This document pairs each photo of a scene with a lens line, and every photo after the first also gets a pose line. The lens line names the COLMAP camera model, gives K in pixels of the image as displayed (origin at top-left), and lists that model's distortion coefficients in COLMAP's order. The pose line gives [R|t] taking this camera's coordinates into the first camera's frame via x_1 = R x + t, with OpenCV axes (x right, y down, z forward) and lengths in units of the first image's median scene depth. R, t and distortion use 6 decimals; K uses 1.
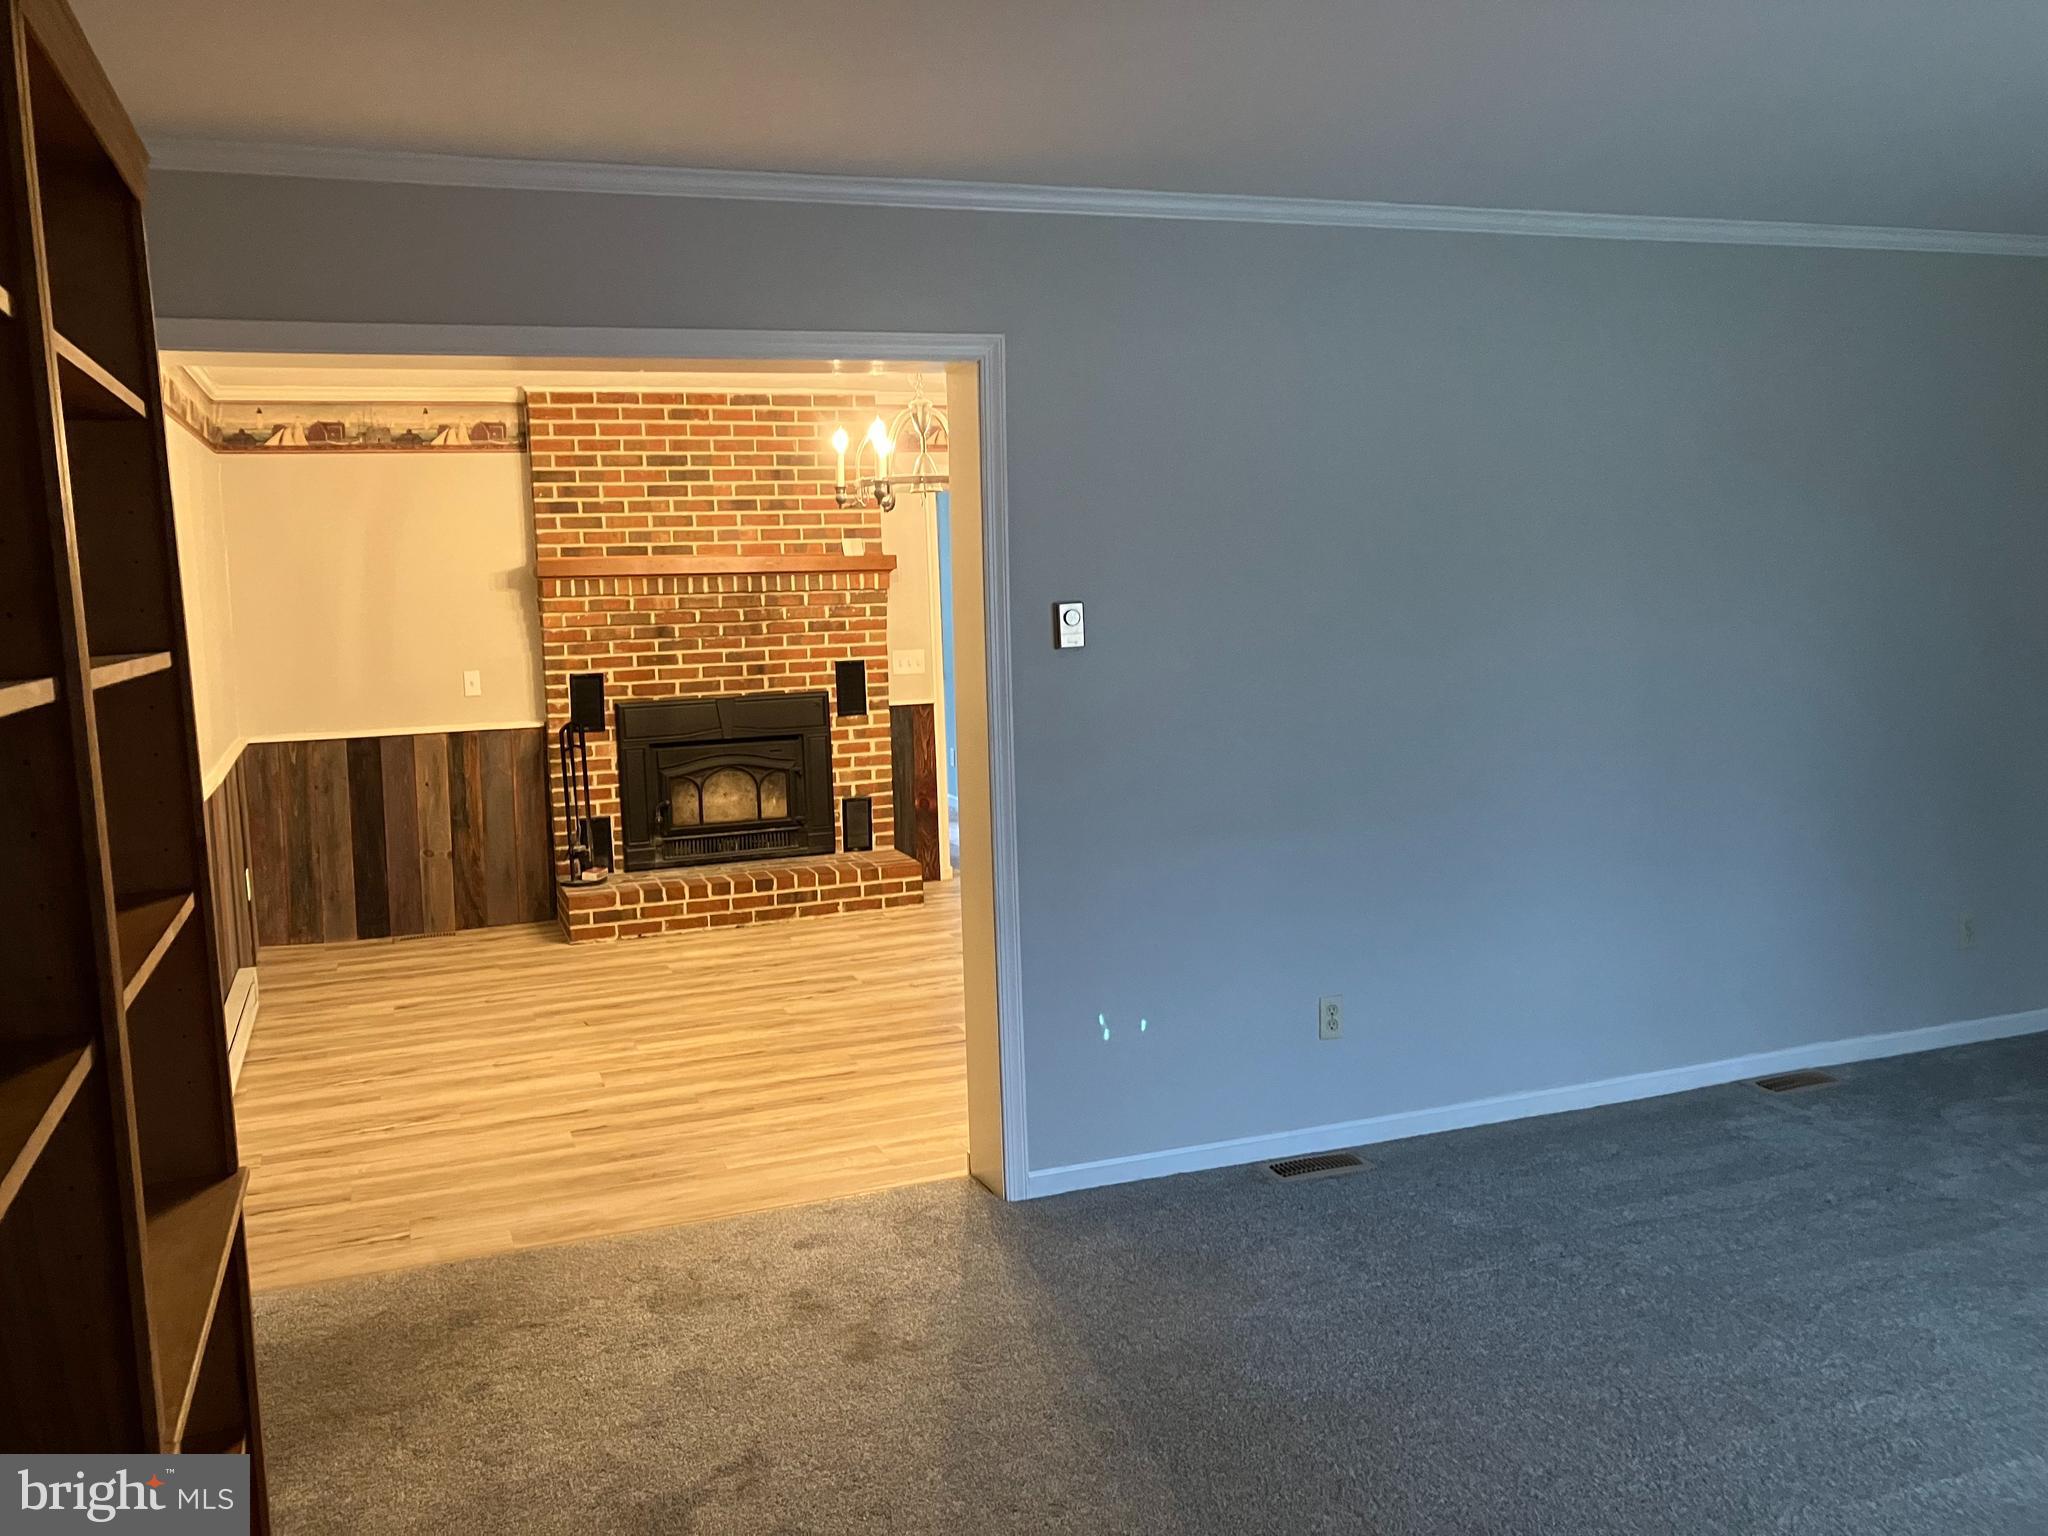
lens RADIAL K [[1672.5, 0, 1024.0], [0, 1672.5, 768.0], [0, 0, 1]] dist [0.158317, -0.488872]
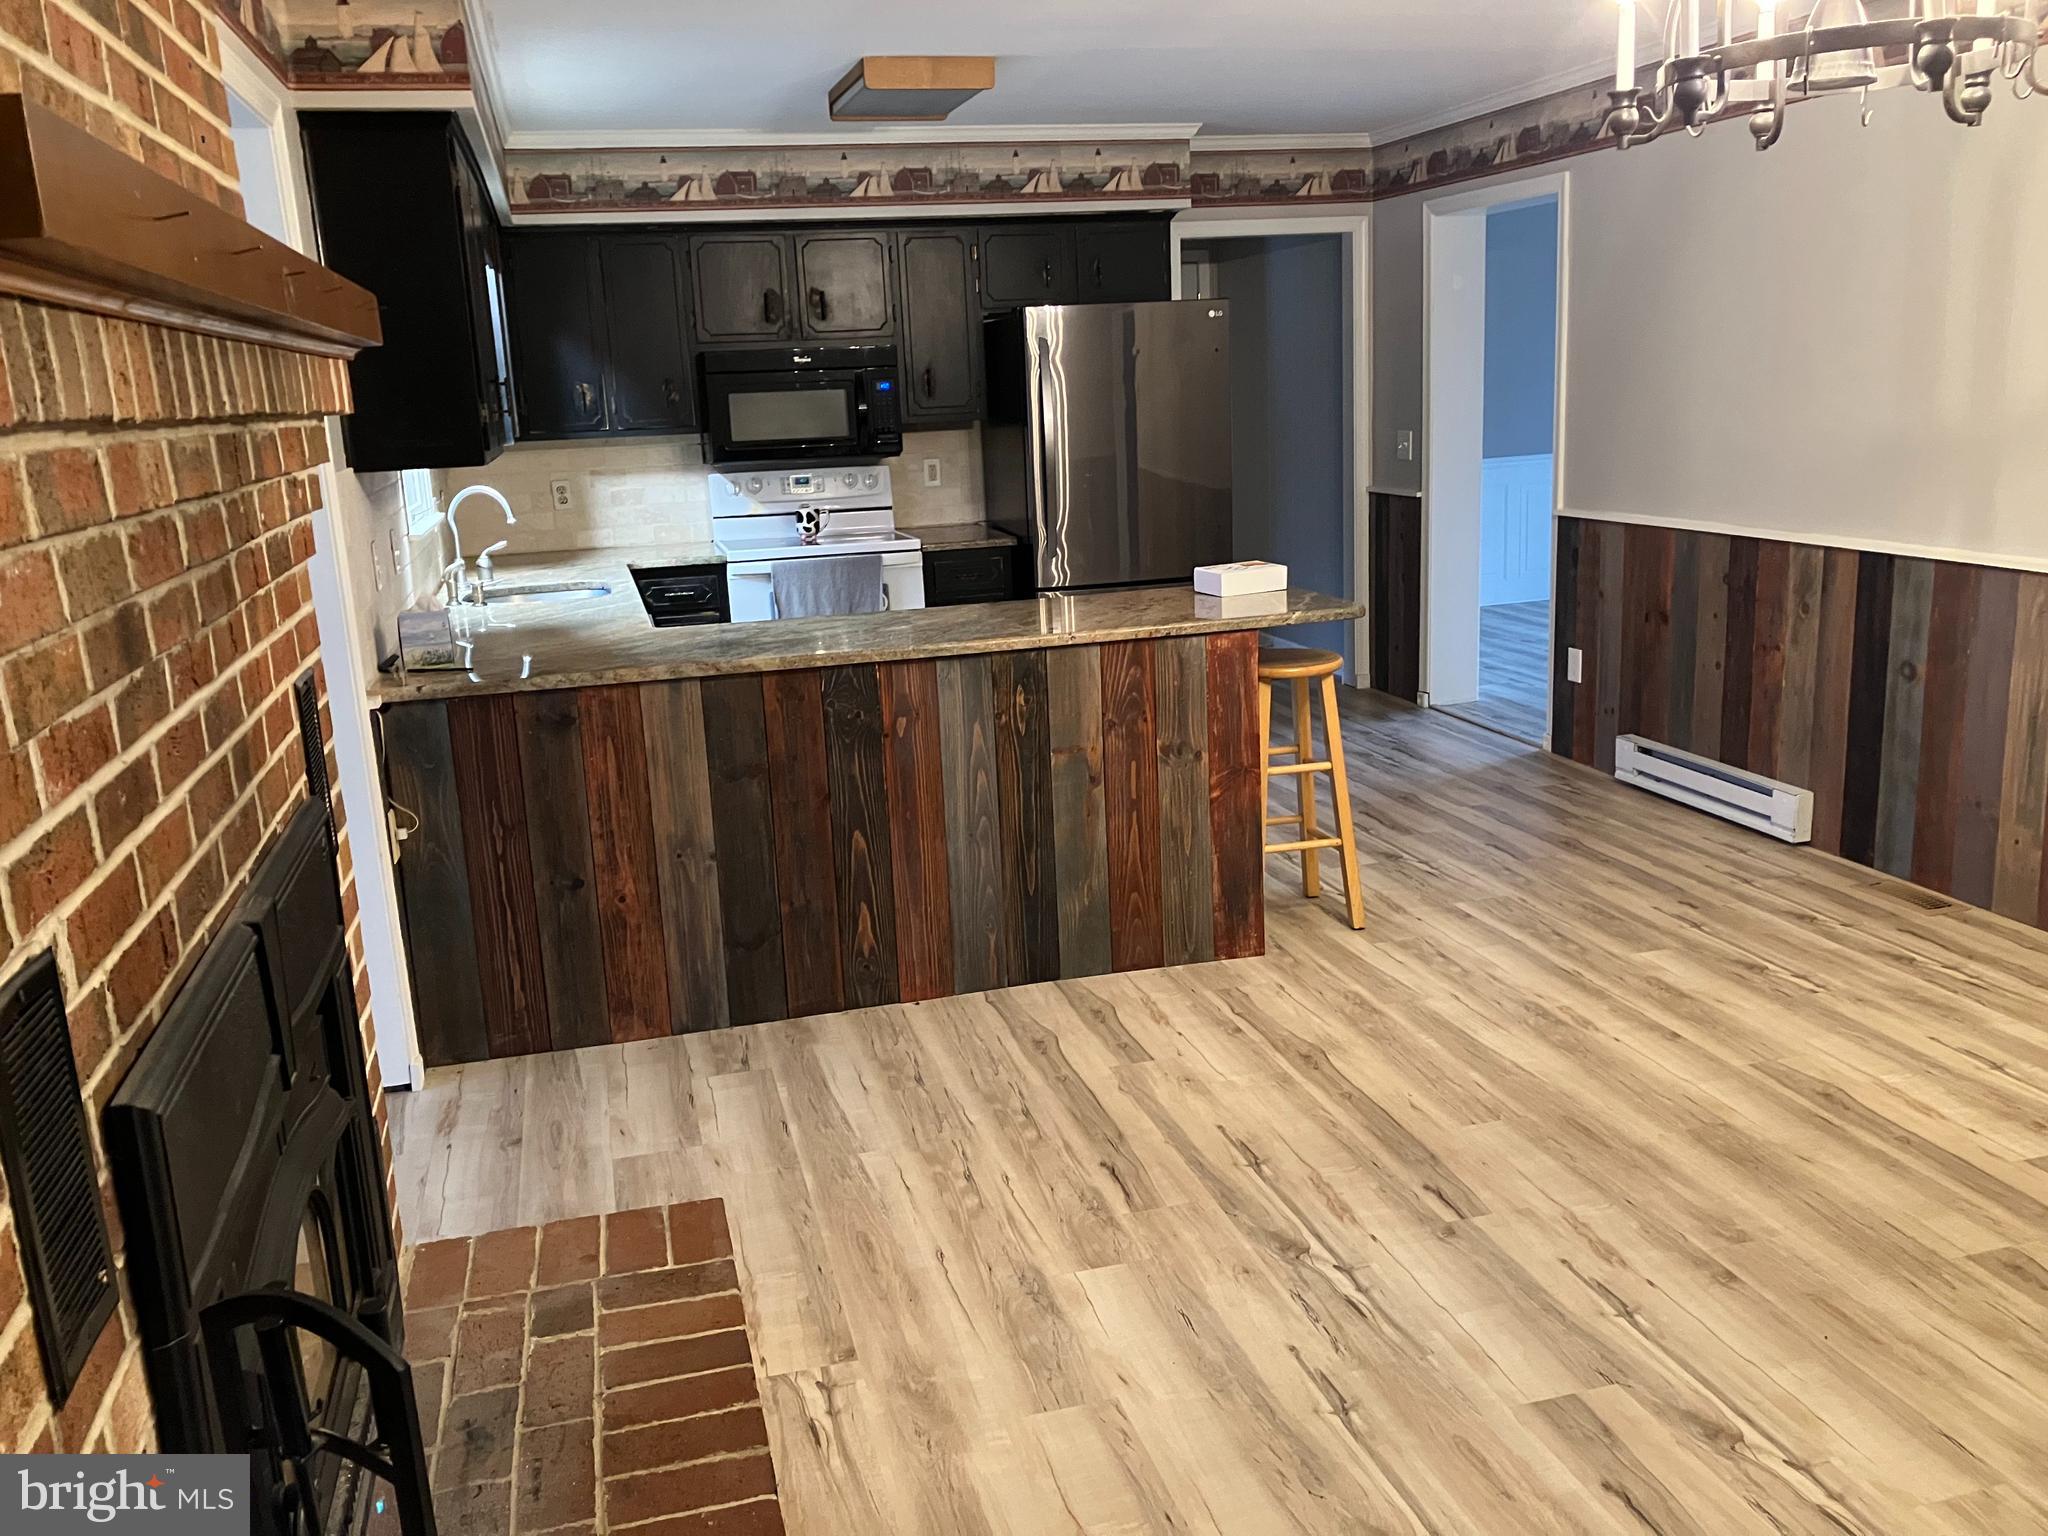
lens RADIAL K [[1679.0, 0, 1024.0], [0, 1679.0, 768.0], [0, 0, 1]] dist [0.003170, 0.003414]
pose [[0.104295, -0.202855, 0.973639, -0.380259], [0.158429, 0.969865, 0.185098, -0.085501], [-0.981847, 0.134948, 0.133290, 0.882058]]
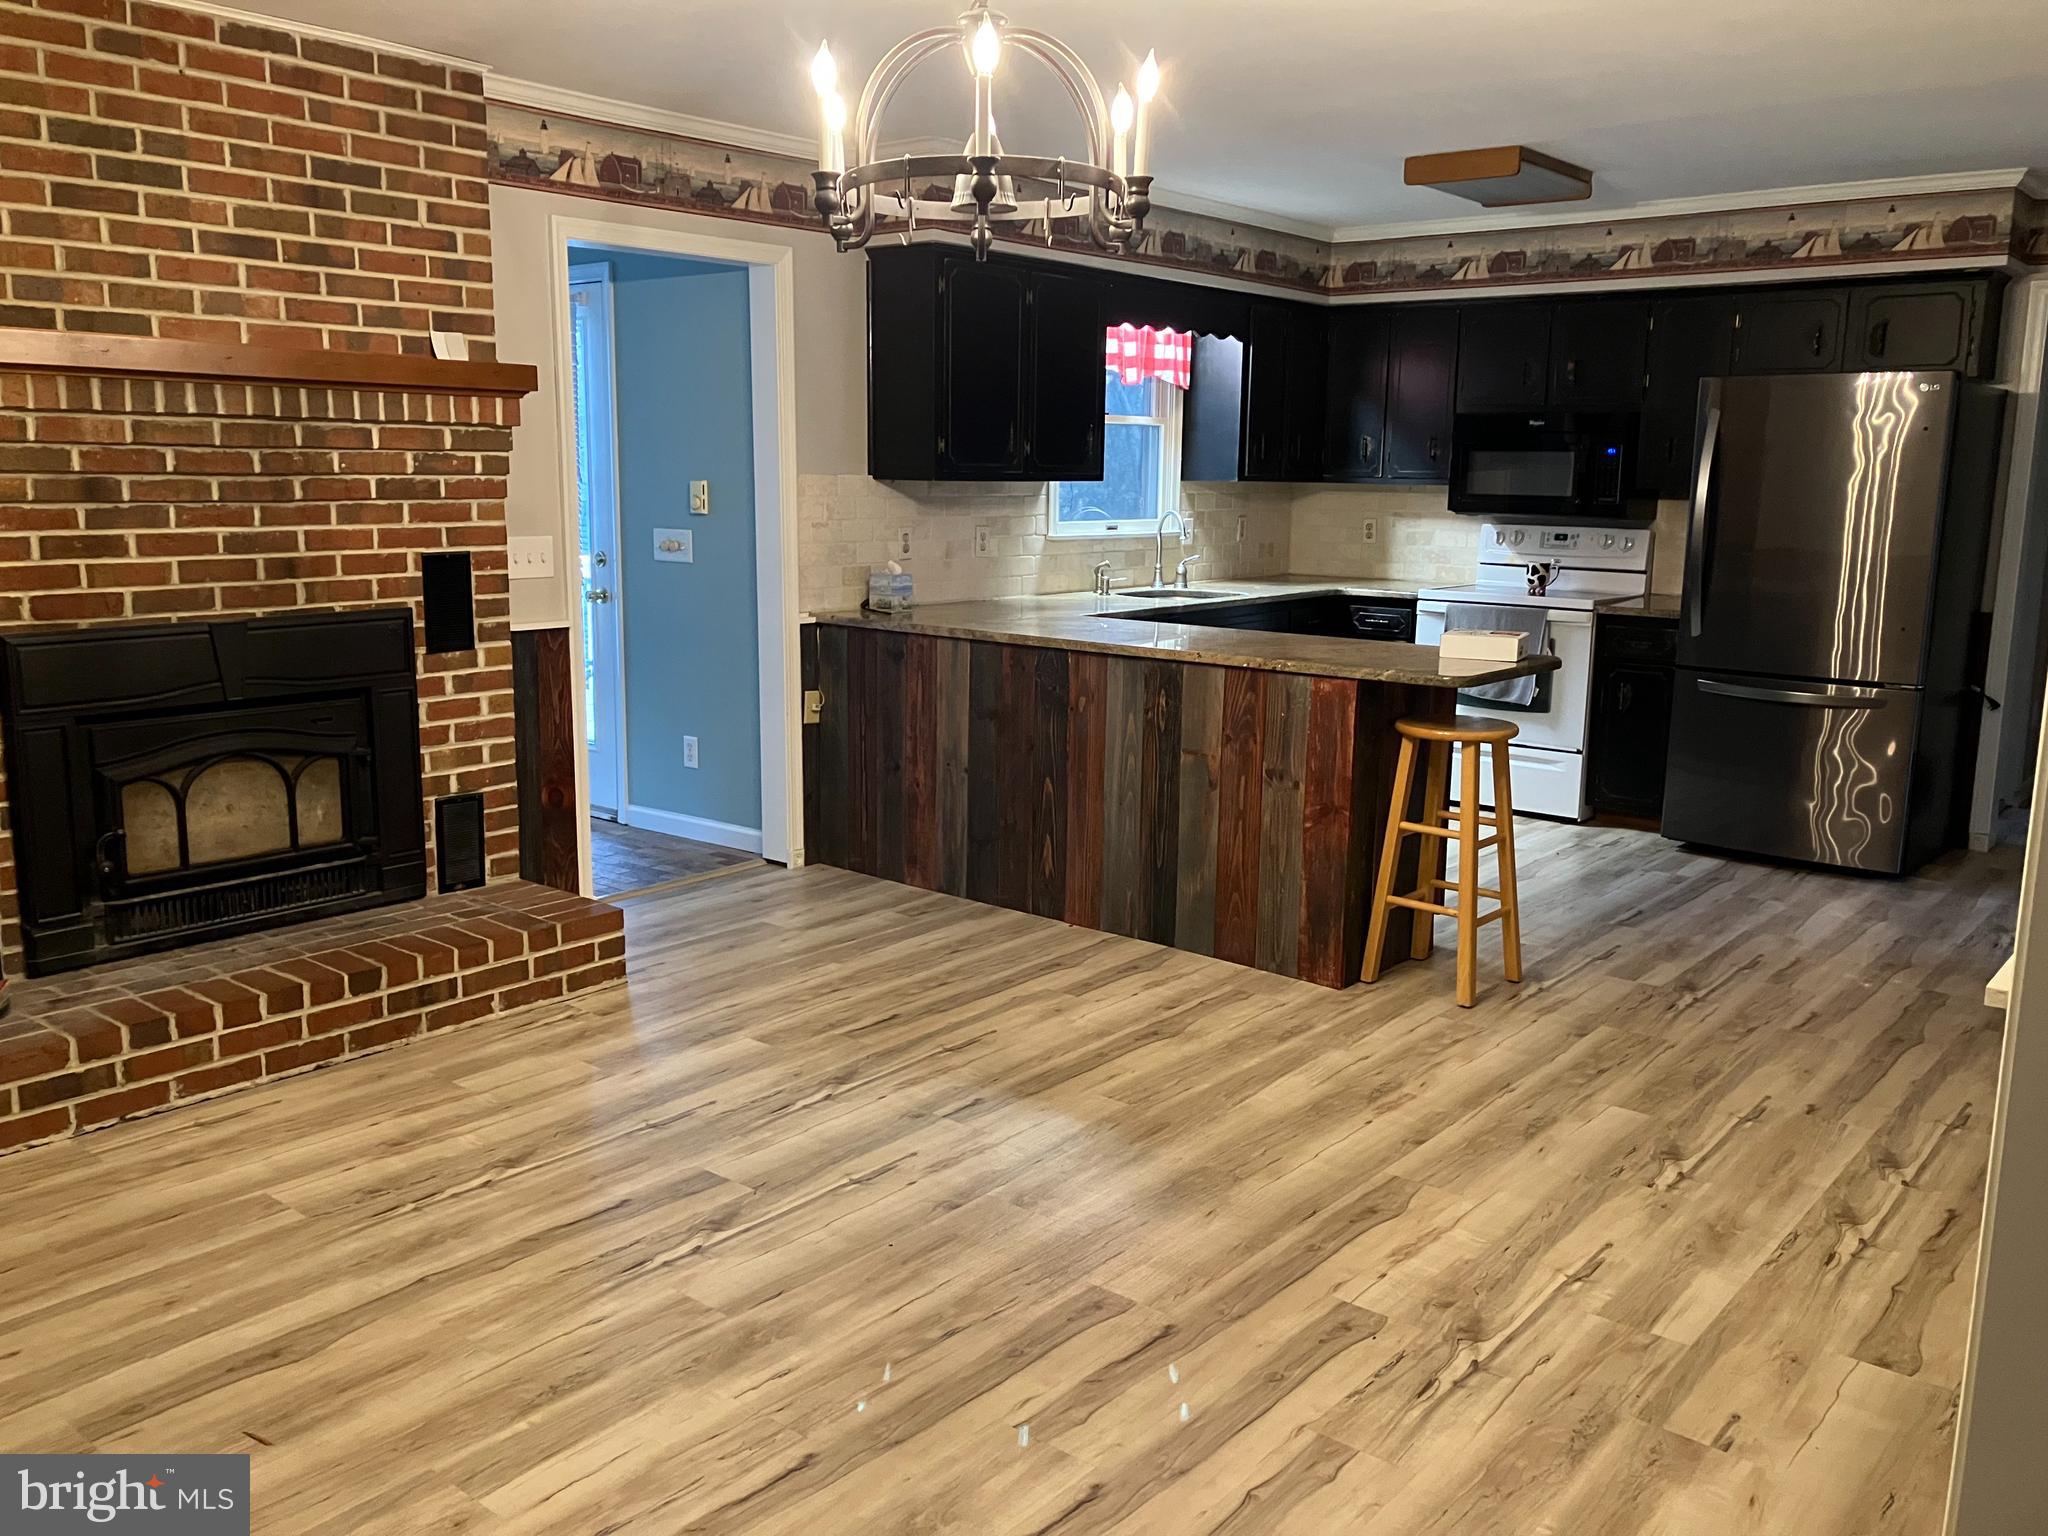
lens RADIAL K [[1689.0, 0, 1024.0], [0, 1689.0, 768.0], [0, 0, 1]] dist [0.021748, -0.000420]
pose [[0.869962, -0.046275, 0.490942, -0.225605], [0.016918, 0.997802, 0.064070, -0.026621], [-0.492828, -0.047433, 0.868833, 0.428221]]
